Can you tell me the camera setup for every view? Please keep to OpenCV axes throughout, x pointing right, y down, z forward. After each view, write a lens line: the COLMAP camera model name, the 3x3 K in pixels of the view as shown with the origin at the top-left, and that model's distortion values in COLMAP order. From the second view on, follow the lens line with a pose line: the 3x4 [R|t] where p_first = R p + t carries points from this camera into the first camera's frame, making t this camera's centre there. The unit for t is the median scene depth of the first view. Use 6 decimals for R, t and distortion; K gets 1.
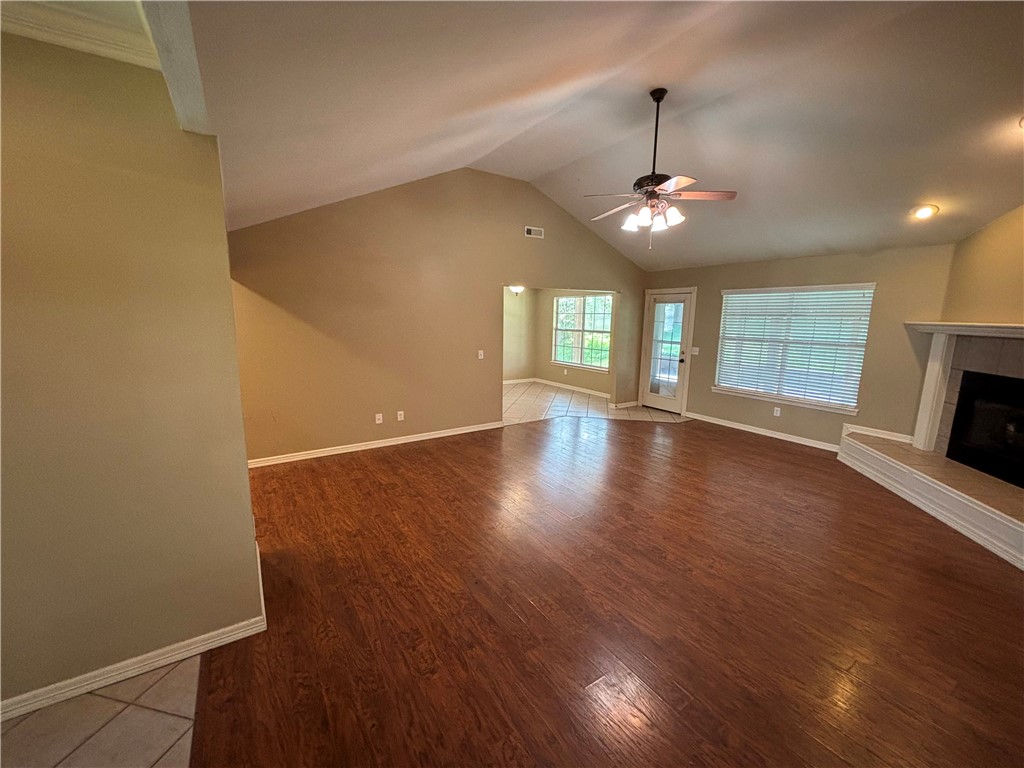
lens RADIAL K [[412.8, 0, 511.2], [0, 412.8, 387.1], [0, 0, 1]] dist [-0.001147, -0.000295]
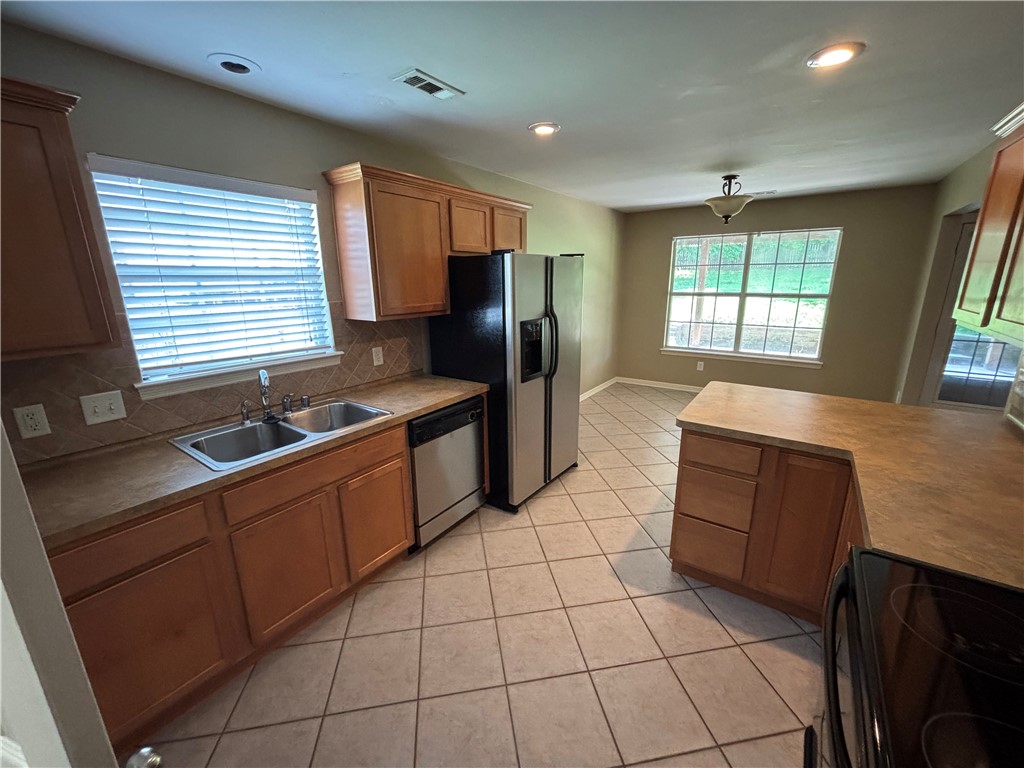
lens RADIAL K [[412.8, 0, 515.4], [0, 412.8, 379.5], [0, 0, 1]] dist [-0.001147, -0.000295]
pose [[0.930415, -0.110118, 0.349575, -0.365500], [0.082353, 0.992220, 0.093367, -0.106886], [-0.357137, -0.058081, 0.932245, 0.613348]]
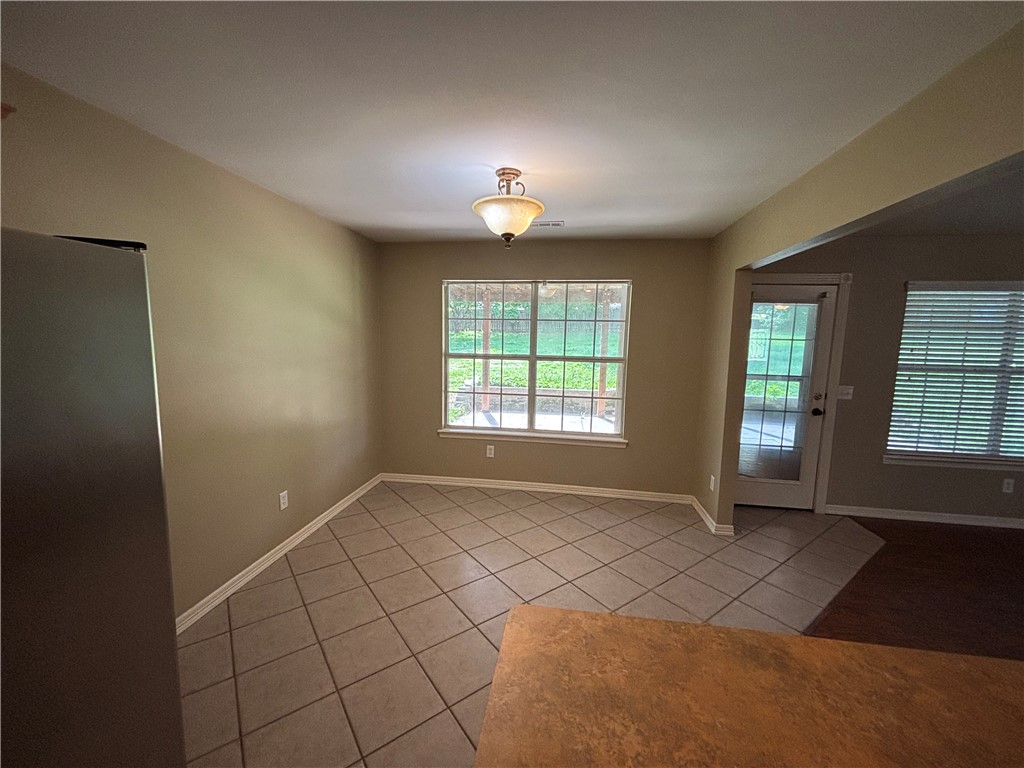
lens RADIAL K [[412.8, 0, 508.4], [0, 412.8, 382.6], [0, 0, 1]] dist [-0.001147, -0.000295]
pose [[0.670228, -0.081497, 0.737667, -0.198011], [0.114827, 0.993371, 0.005418, -0.123810], [-0.733219, 0.081073, 0.675142, 0.770674]]
